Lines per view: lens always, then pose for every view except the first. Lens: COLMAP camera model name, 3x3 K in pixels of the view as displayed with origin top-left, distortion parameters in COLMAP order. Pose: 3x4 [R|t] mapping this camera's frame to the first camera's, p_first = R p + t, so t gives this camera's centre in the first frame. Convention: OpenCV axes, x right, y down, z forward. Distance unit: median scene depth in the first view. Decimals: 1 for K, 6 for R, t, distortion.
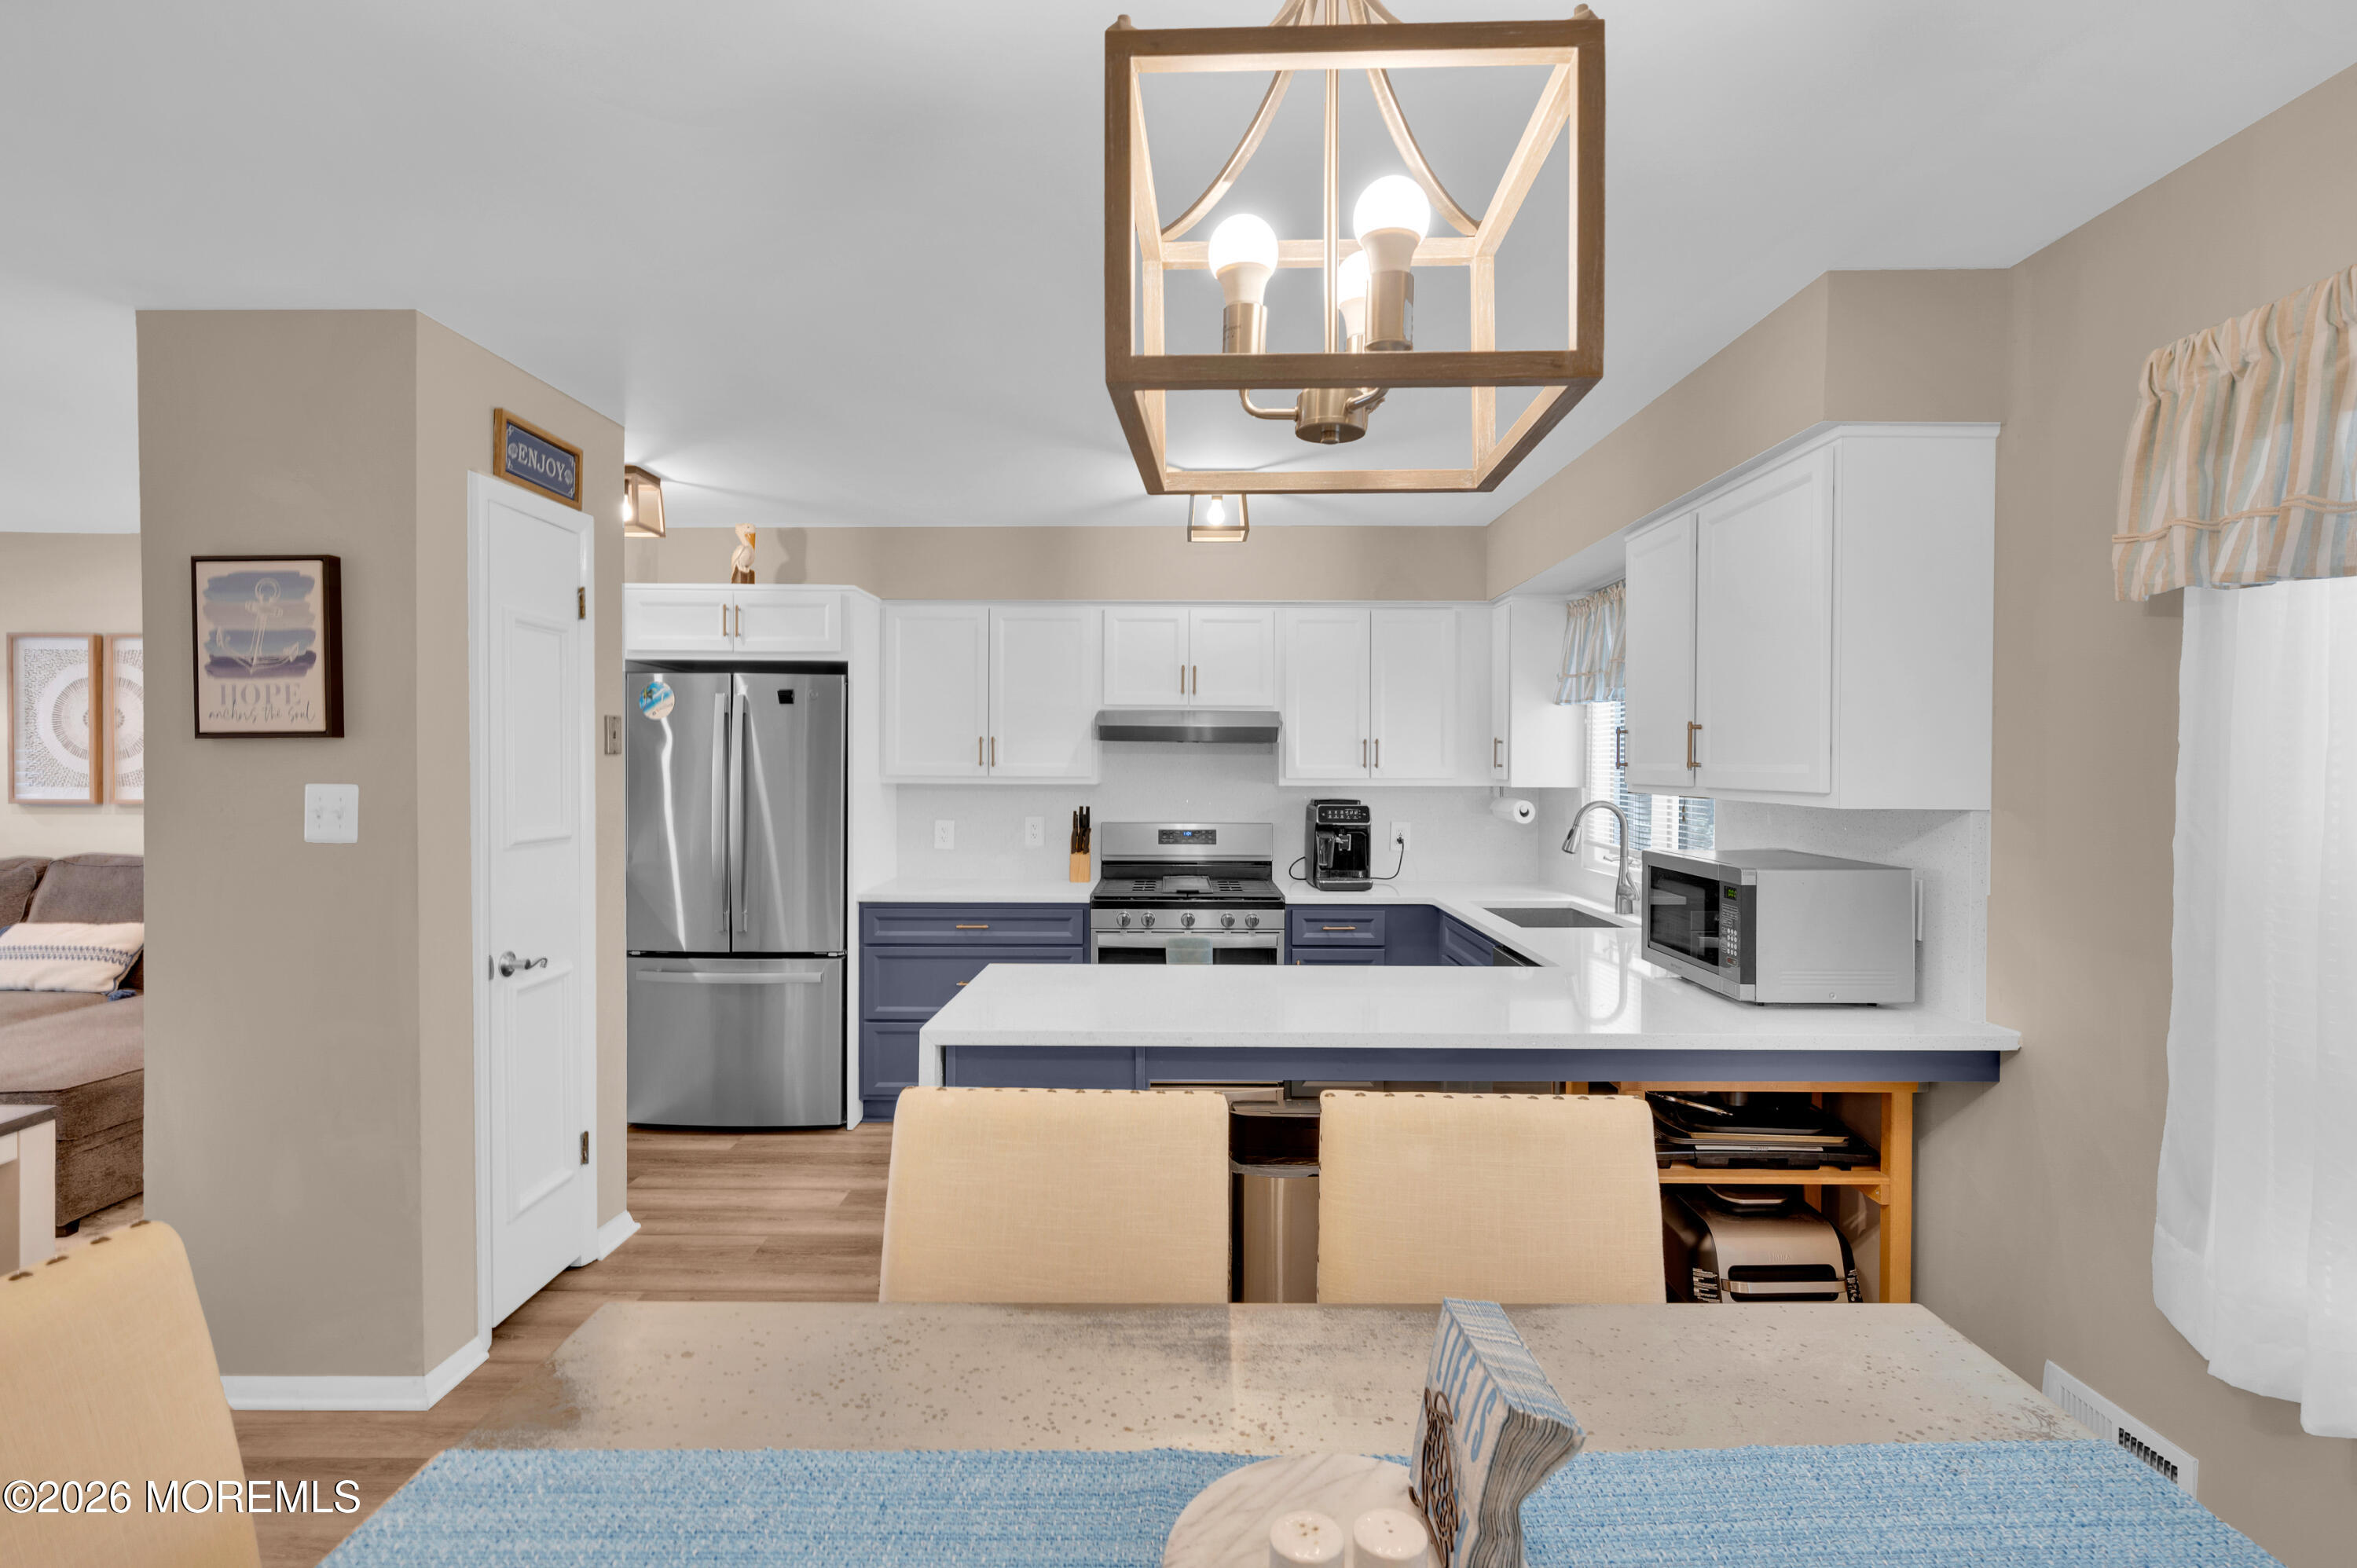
lens RADIAL K [[1116.5, 0, 1198.9], [0, 1116.5, 778.2], [0, 0, 1]] dist [0.005504, -0.004023]
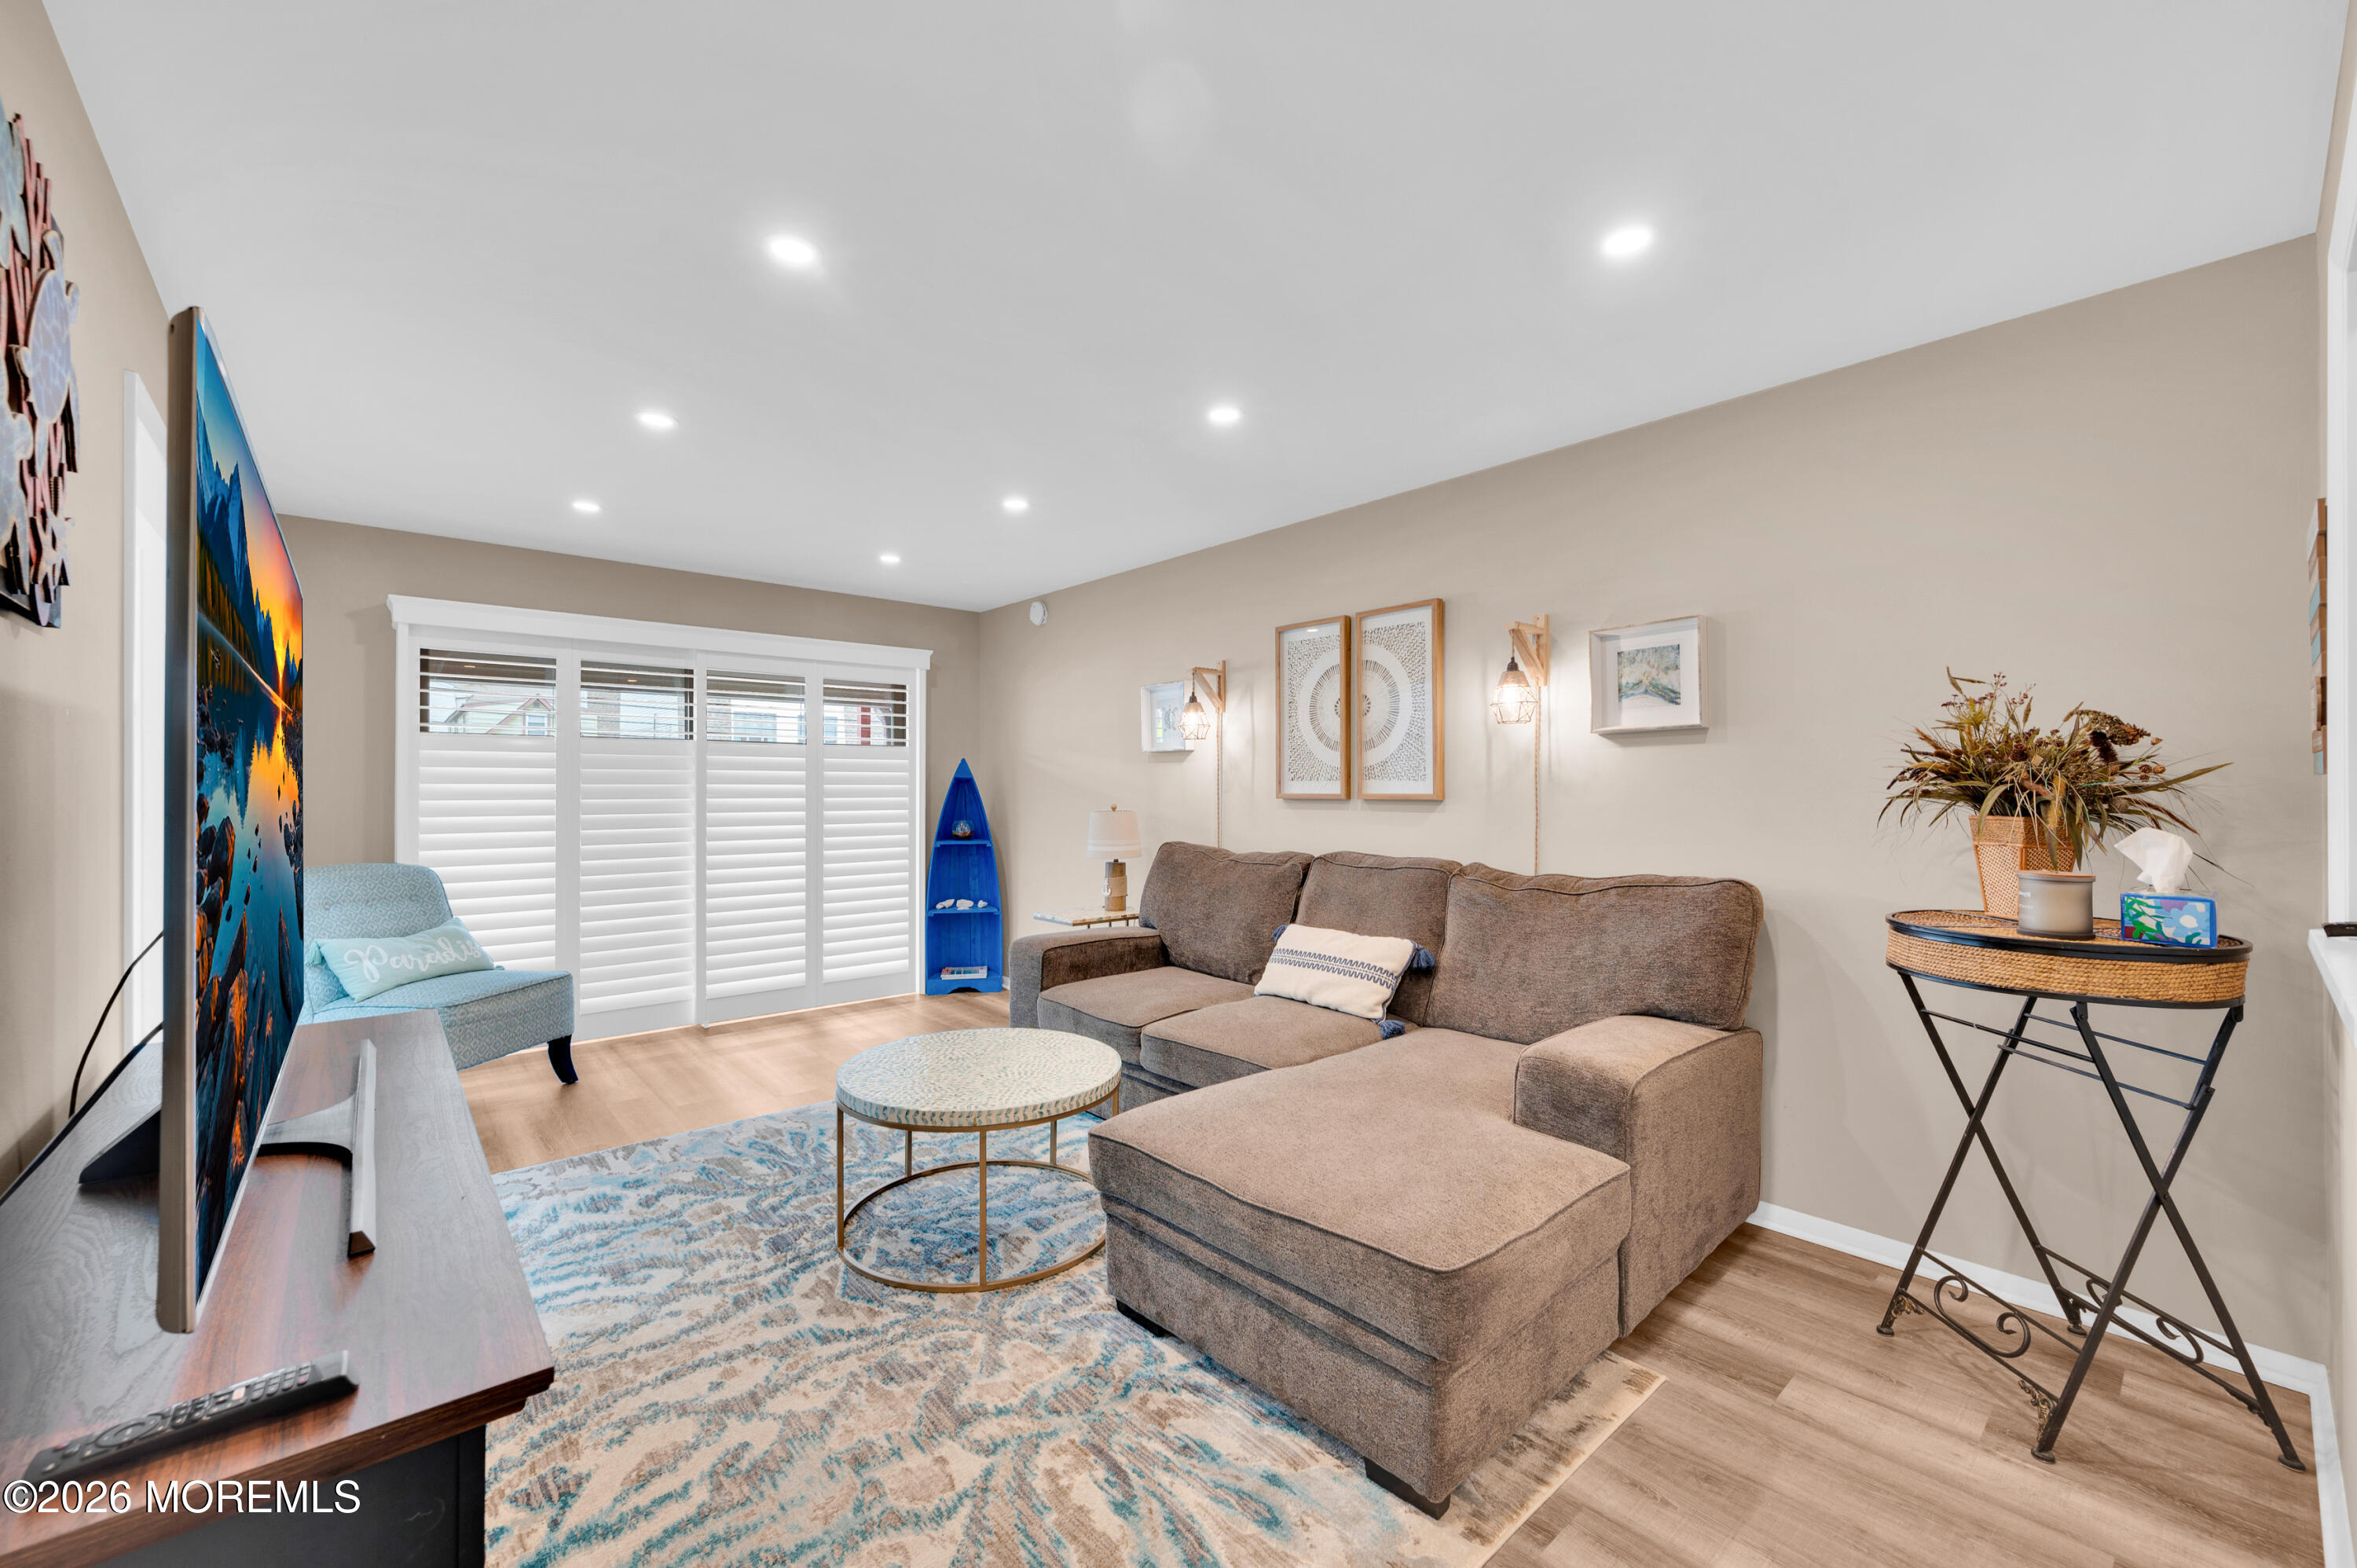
lens RADIAL K [[934.3, 0, 1172.0], [0, 934.3, 782.9], [0, 0, 1]] dist [0.002016, 0.001122]
pose [[0.649074, -0.014827, -0.760580, -0.564517], [-0.006479, 0.999666, -0.025017, 0.034926], [0.760697, 0.021165, 0.648762, 0.446191]]
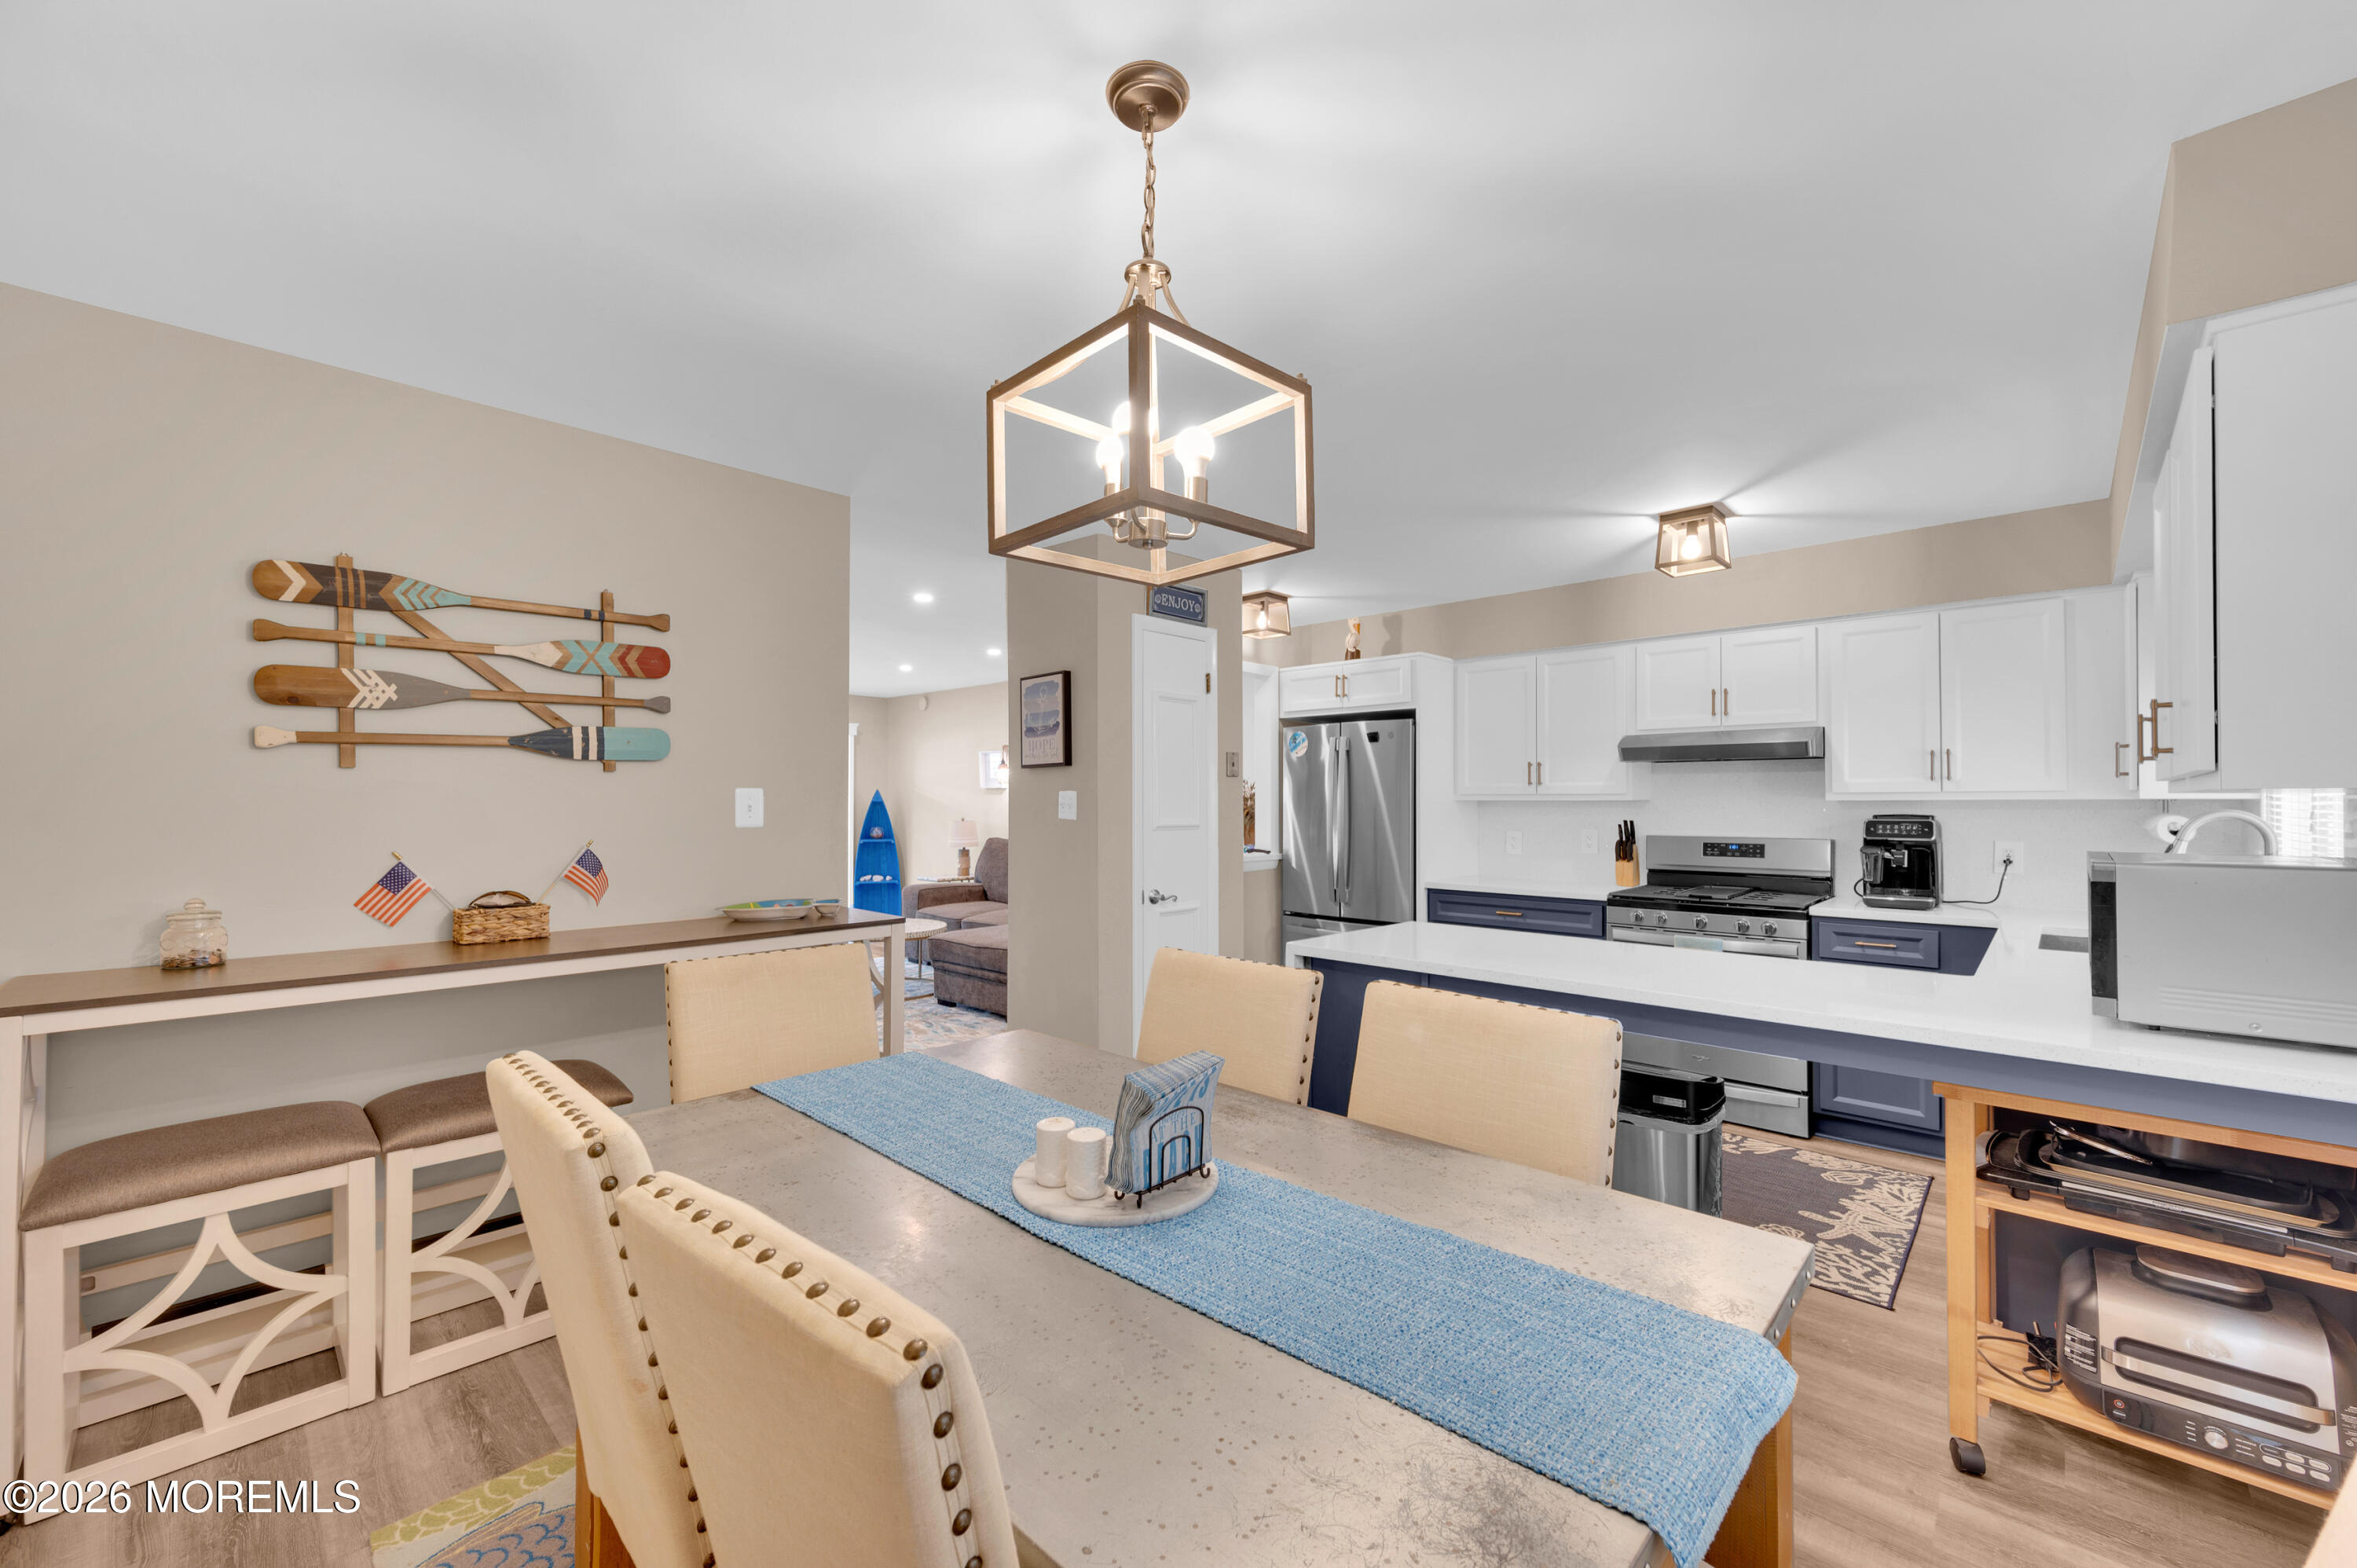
lens RADIAL K [[934.3, 0, 1184.2], [0, 934.3, 796.1], [0, 0, 1]] dist [0.002016, 0.001122]
pose [[0.724111, -0.010486, -0.689603, 0.262331], [-0.005759, 0.999758, -0.021249, 0.027028], [0.689659, 0.019358, 0.723875, -0.006064]]
